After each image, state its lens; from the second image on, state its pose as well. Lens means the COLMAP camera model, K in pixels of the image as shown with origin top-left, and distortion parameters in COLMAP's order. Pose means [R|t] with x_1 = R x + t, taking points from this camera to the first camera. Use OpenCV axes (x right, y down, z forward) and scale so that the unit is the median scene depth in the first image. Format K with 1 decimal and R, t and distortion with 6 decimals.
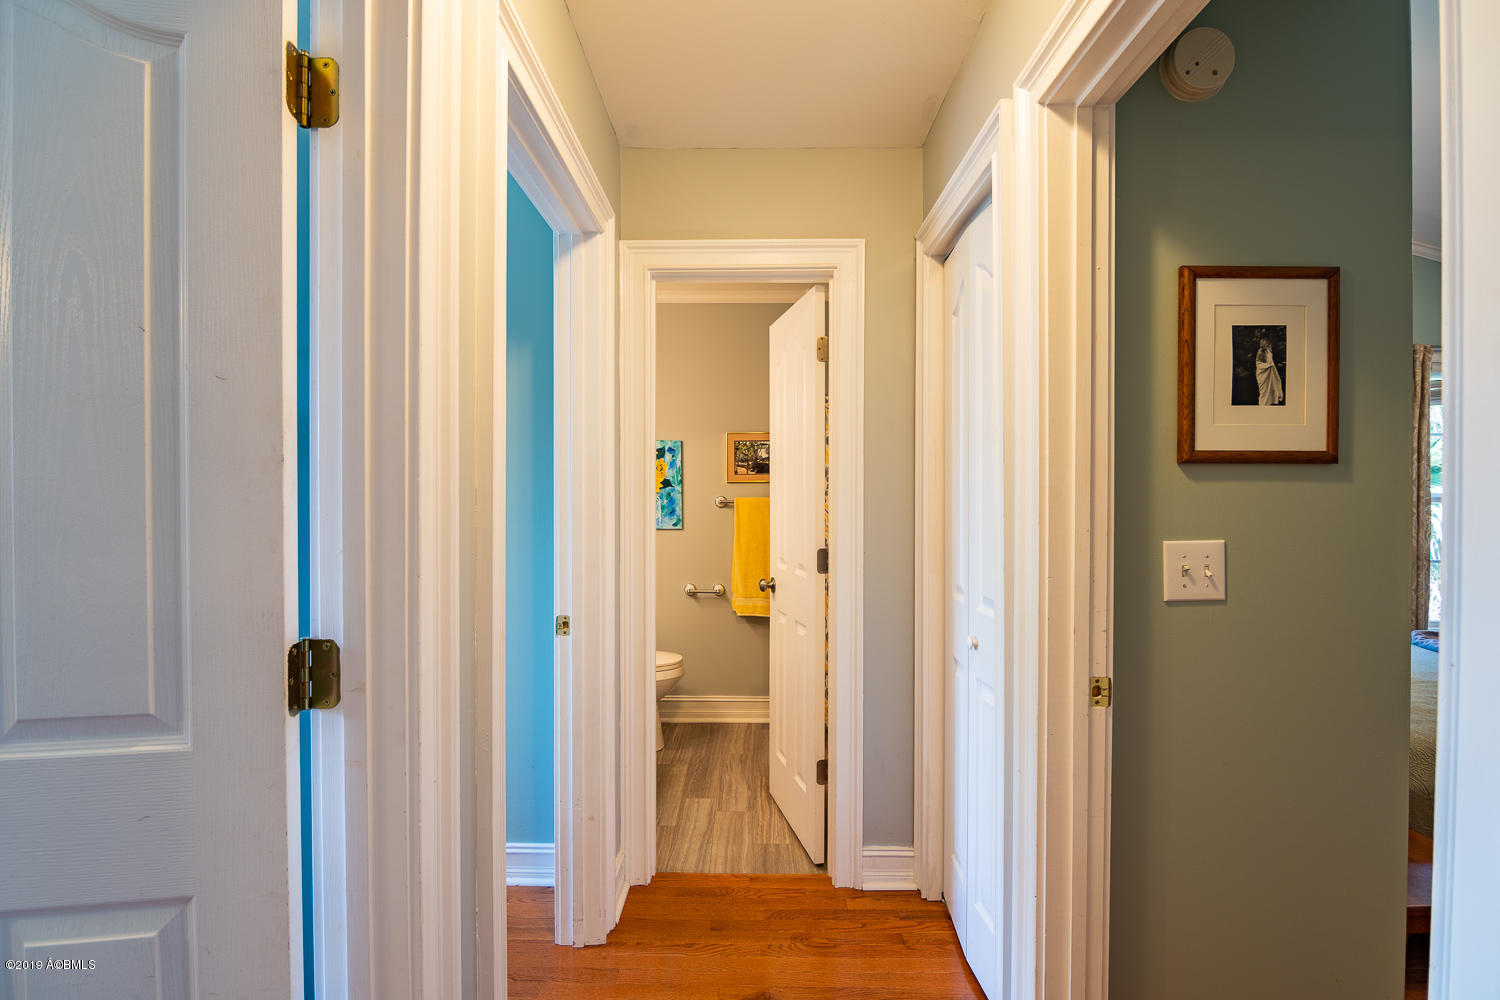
lens RADIAL K [[684.8, 0, 748.7], [0, 684.8, 500.7], [0, 0, 1]] dist [-0.010374, -0.000250]
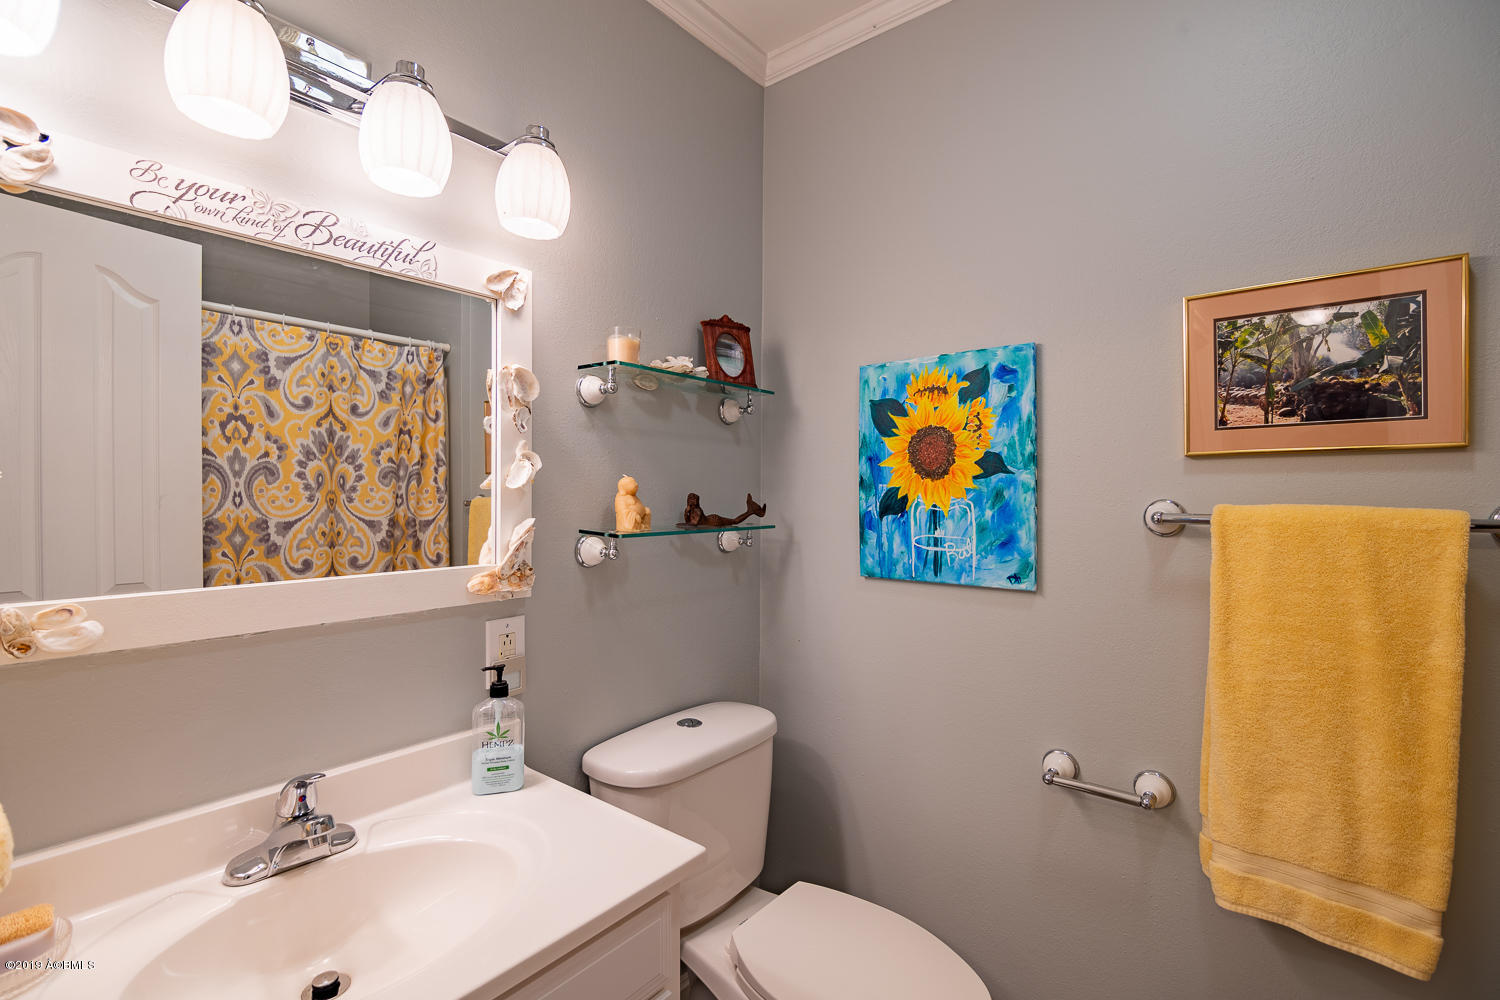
lens RADIAL K [[684.8, 0, 740.3], [0, 684.8, 495.5], [0, 0, 1]] dist [-0.010374, -0.000250]
pose [[0.775679, 0.002588, -0.631123, 0.007033], [-0.002066, 0.999997, 0.001562, -0.008747], [0.631124, 0.000093, 0.775682, 0.628734]]
